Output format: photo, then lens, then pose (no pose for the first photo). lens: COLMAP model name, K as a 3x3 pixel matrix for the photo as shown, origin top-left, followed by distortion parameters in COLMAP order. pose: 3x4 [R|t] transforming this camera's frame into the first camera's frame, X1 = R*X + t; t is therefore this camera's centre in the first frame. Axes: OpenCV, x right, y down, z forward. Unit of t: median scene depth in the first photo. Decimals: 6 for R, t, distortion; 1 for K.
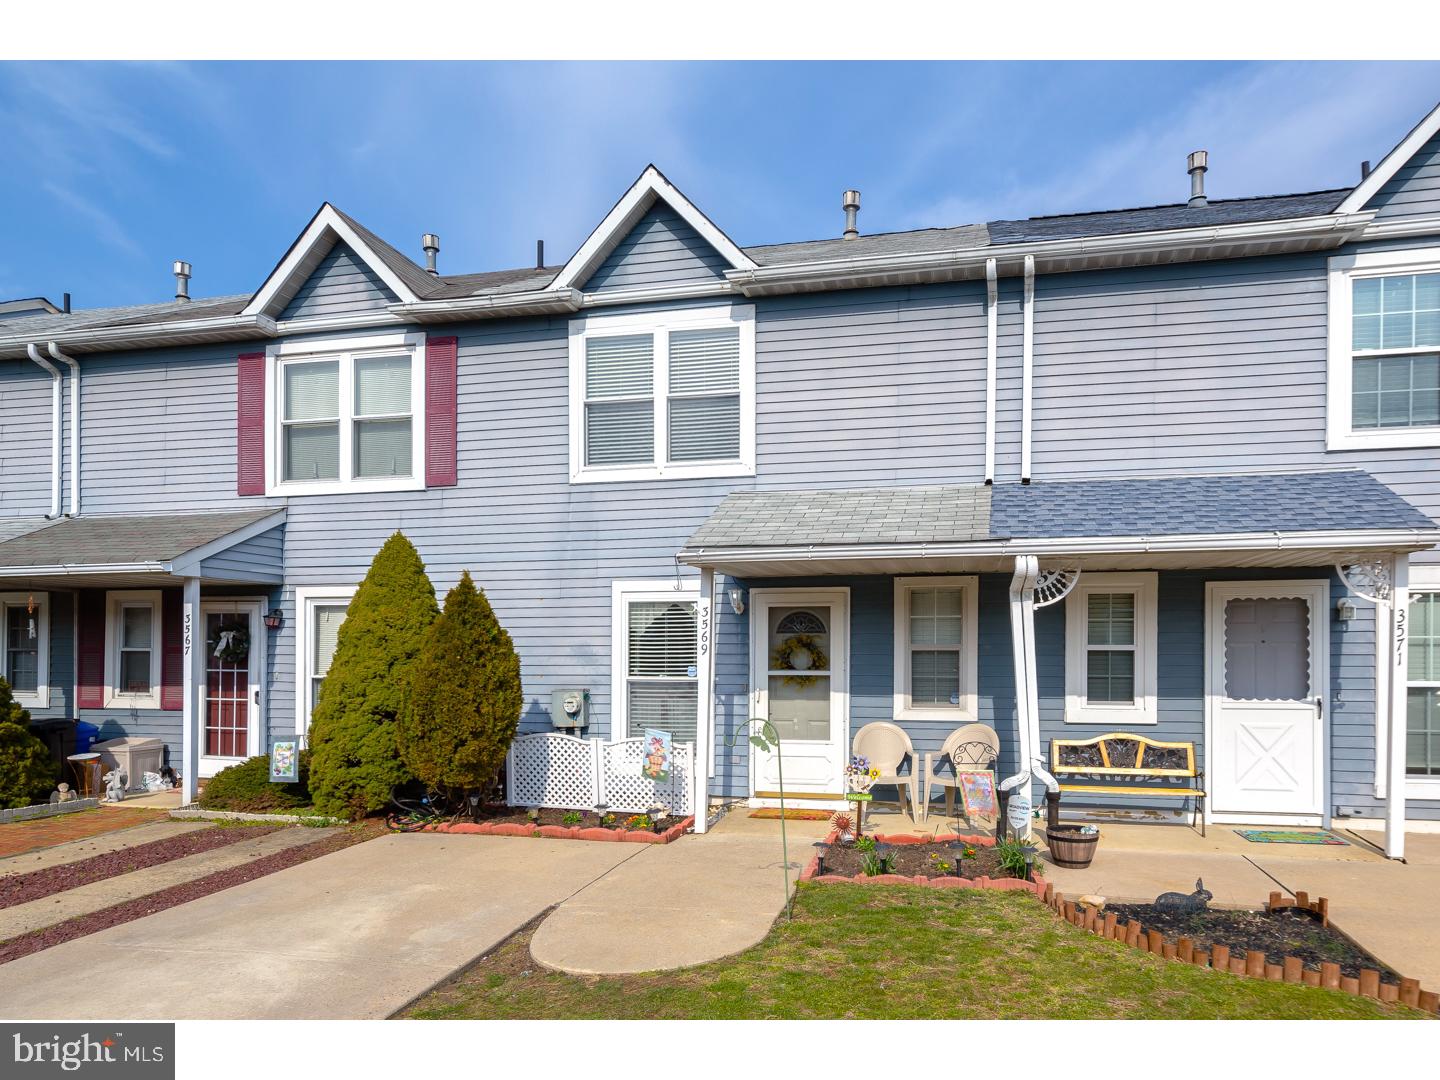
lens RADIAL K [[1046.0, 0, 722.1], [0, 1046.0, 532.7], [0, 0, 1]] dist [-0.004250, 0.002080]
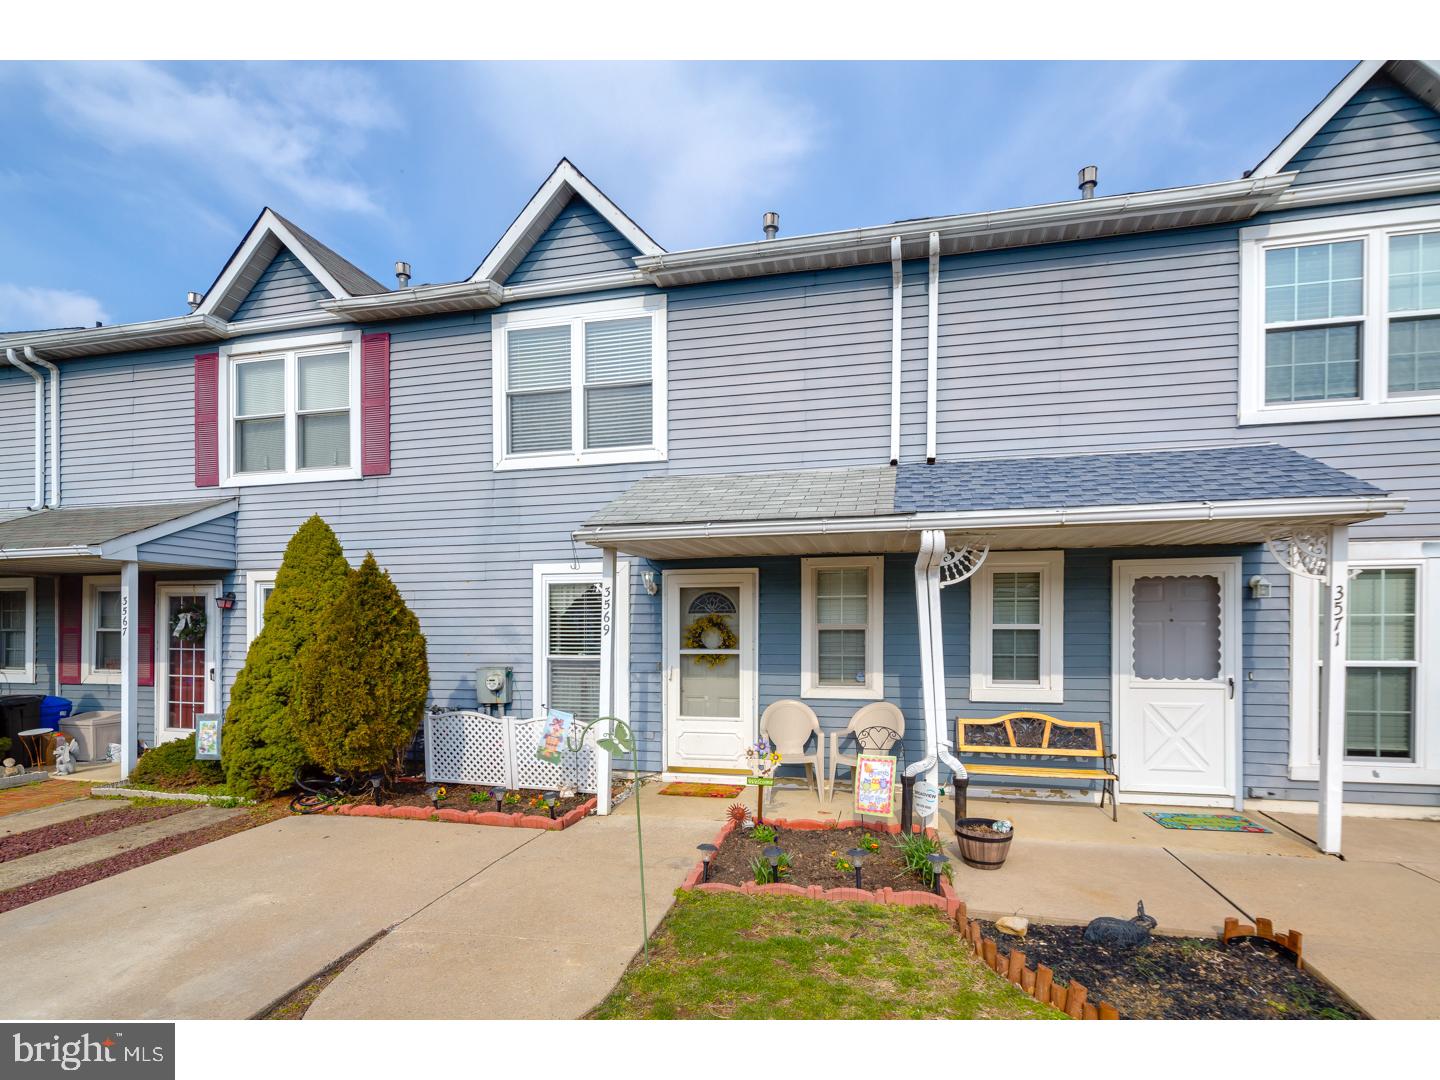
lens RADIAL K [[699.5, 0, 716.4], [0, 699.5, 552.0], [0, 0, 1]] dist [-0.001938, -0.001186]
pose [[0.999968, -0.003811, -0.007093, 0.090062], [0.003879, 0.999946, 0.009595, 0.031140], [0.007056, -0.009622, 0.999929, 0.330624]]
